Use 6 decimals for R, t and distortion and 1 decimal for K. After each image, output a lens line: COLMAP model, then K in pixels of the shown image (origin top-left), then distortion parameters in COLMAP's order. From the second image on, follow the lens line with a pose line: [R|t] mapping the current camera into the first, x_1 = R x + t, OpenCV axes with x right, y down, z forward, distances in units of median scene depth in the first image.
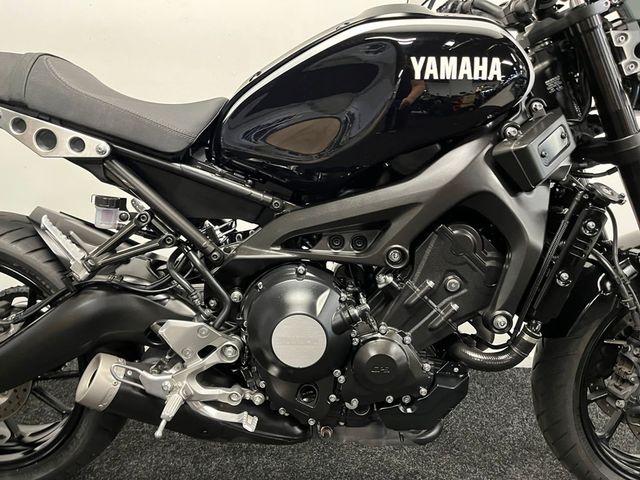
lens RADIAL K [[488.8, 0, 319.9], [0, 488.8, 240.8], [0, 0, 1]] dist [0.051540, -0.062665]
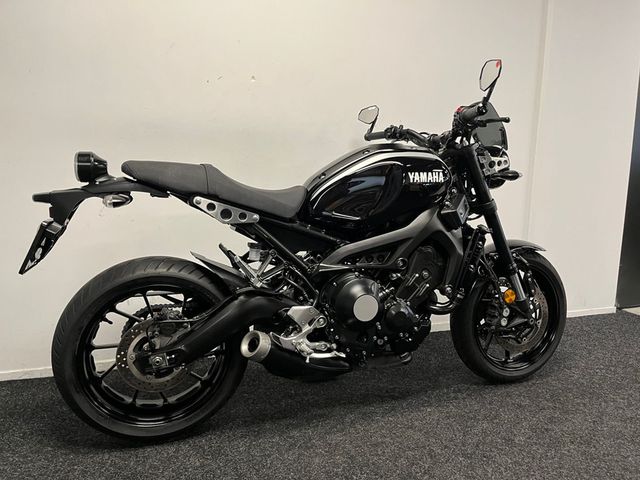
lens RADIAL K [[488.8, 0, 324.7], [0, 488.8, 240.7], [0, 0, 1]] dist [0.051540, -0.062665]
pose [[0.940603, -0.058262, 0.334472, -0.831932], [0.075513, 0.996390, -0.038795, -0.008700], [-0.331004, 0.061748, 0.941607, -0.842355]]
